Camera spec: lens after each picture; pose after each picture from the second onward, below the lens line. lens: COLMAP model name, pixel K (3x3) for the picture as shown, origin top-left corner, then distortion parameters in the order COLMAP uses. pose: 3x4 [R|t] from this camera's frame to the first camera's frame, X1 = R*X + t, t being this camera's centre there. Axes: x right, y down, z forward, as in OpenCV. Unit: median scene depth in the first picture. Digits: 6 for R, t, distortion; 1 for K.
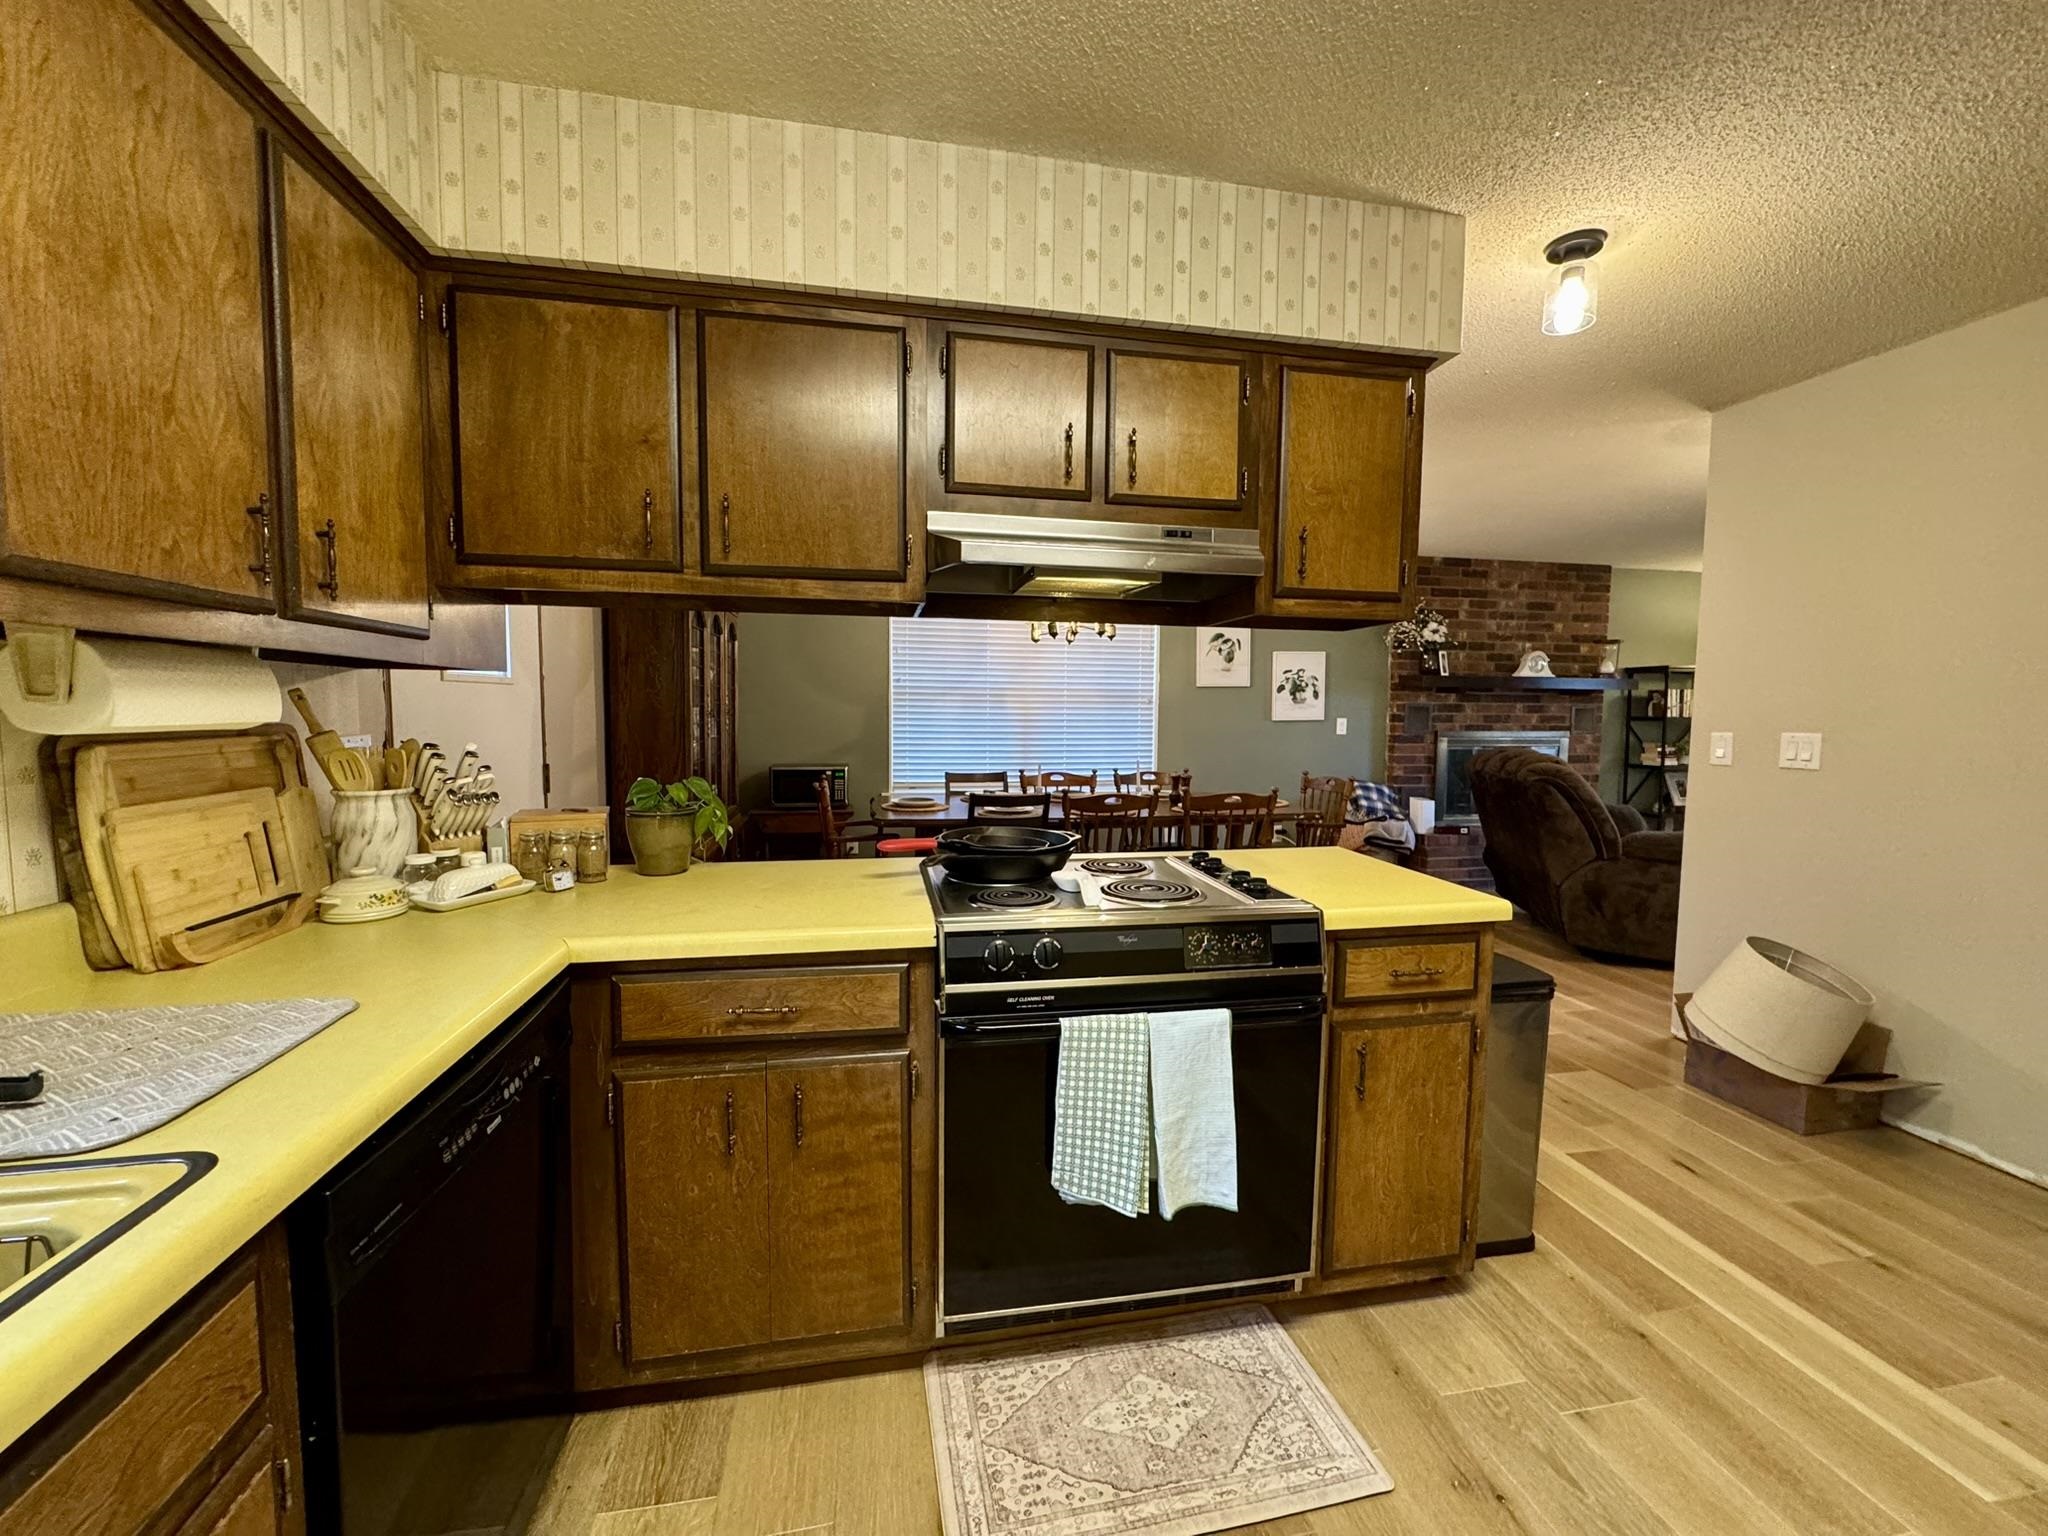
lens RADIAL K [[818.4, 0, 1026.5], [0, 818.4, 761.5], [0, 0, 1]] dist [-0.001961, -0.000107]
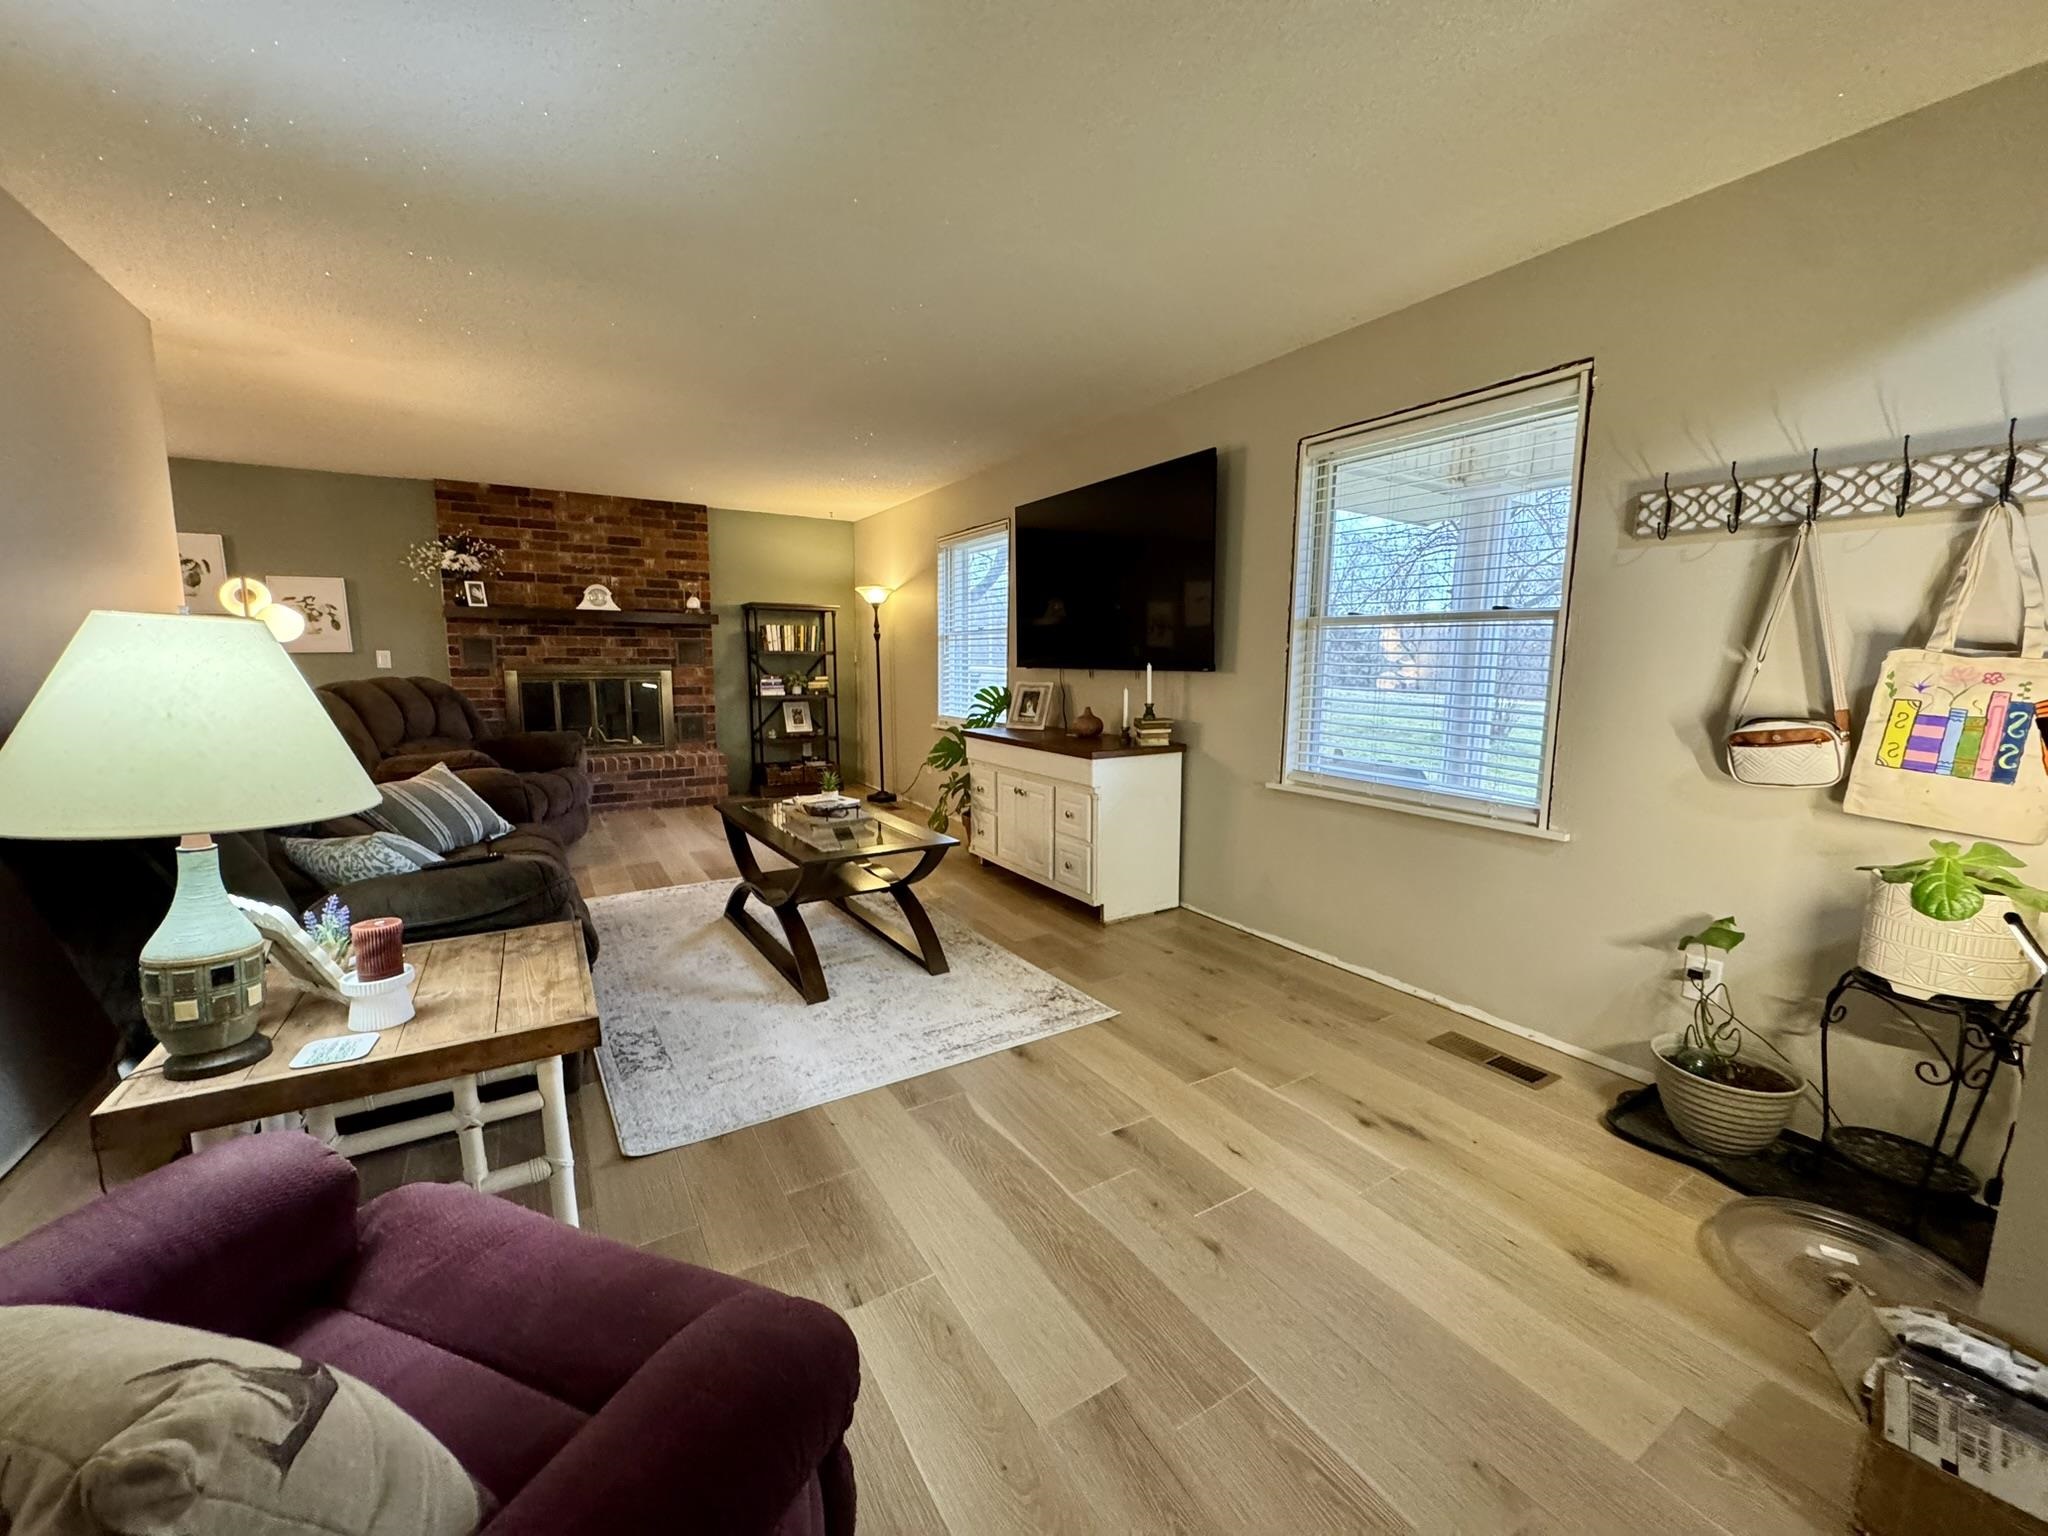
lens RADIAL K [[818.4, 0, 1021.4], [0, 818.4, 763.1], [0, 0, 1]] dist [-0.001961, -0.000107]
pose [[0.939409, -0.044767, 0.339864, 0.739857], [0.026889, 0.998004, 0.057135, 0.042121], [-0.341743, -0.044535, 0.938738, -0.141565]]
